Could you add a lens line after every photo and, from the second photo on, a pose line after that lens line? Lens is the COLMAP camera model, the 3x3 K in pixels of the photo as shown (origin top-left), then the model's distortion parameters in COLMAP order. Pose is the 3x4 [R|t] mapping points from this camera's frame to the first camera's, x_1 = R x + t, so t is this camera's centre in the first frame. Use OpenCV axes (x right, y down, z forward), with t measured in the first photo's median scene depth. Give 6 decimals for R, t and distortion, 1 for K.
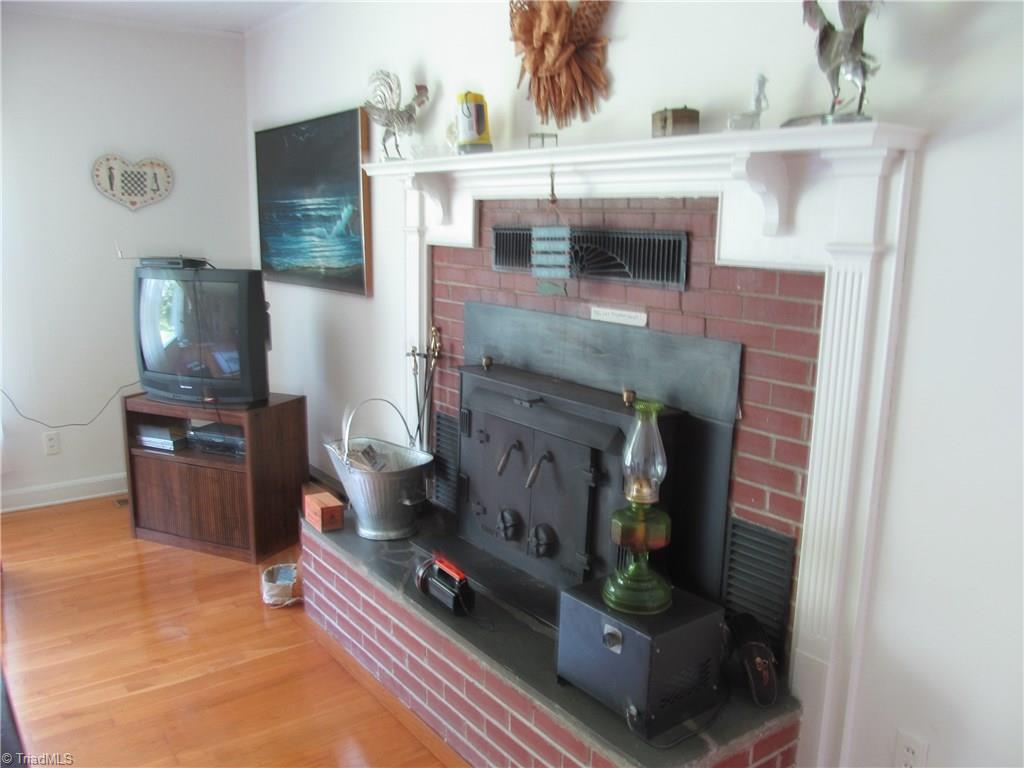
lens RADIAL K [[847.8, 0, 512.0], [0, 847.8, 384.0], [0, 0, 1]] dist [-0.009547, -0.004405]
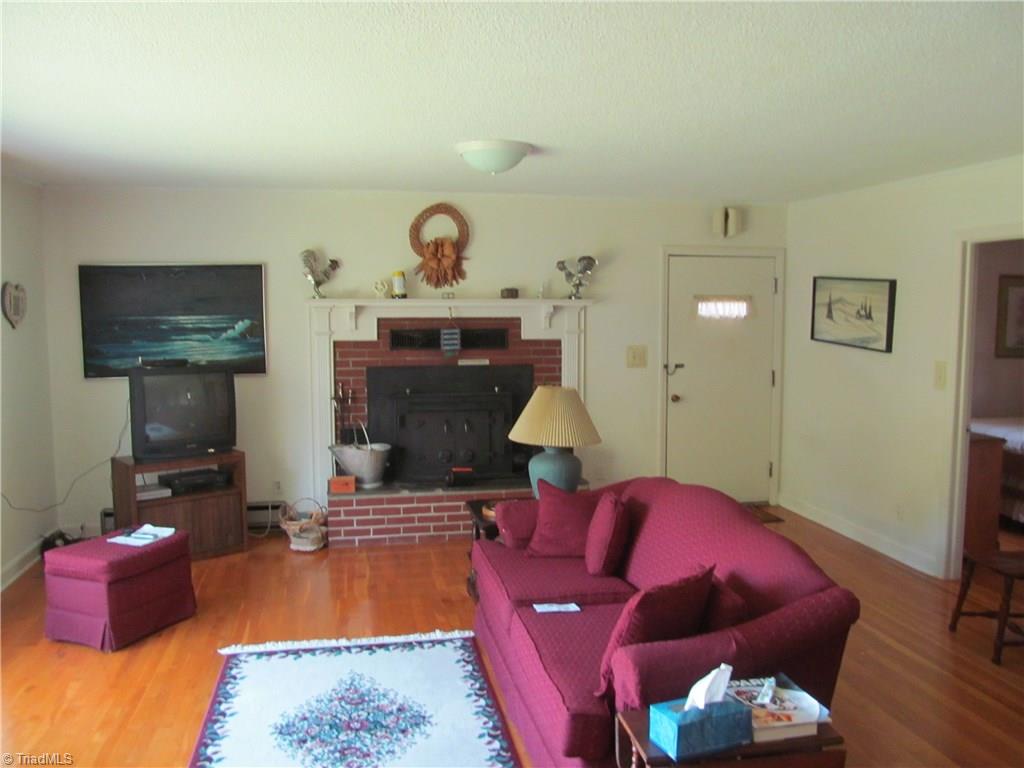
lens RADIAL K [[847.8, 0, 512.0], [0, 847.8, 384.0], [0, 0, 1]] dist [-0.009547, -0.004405]
pose [[0.430966, -0.099658, 0.896848, -2.083228], [0.180404, 0.983333, 0.022578, -0.051334], [-0.884151, 0.152065, 0.441762, -0.220596]]
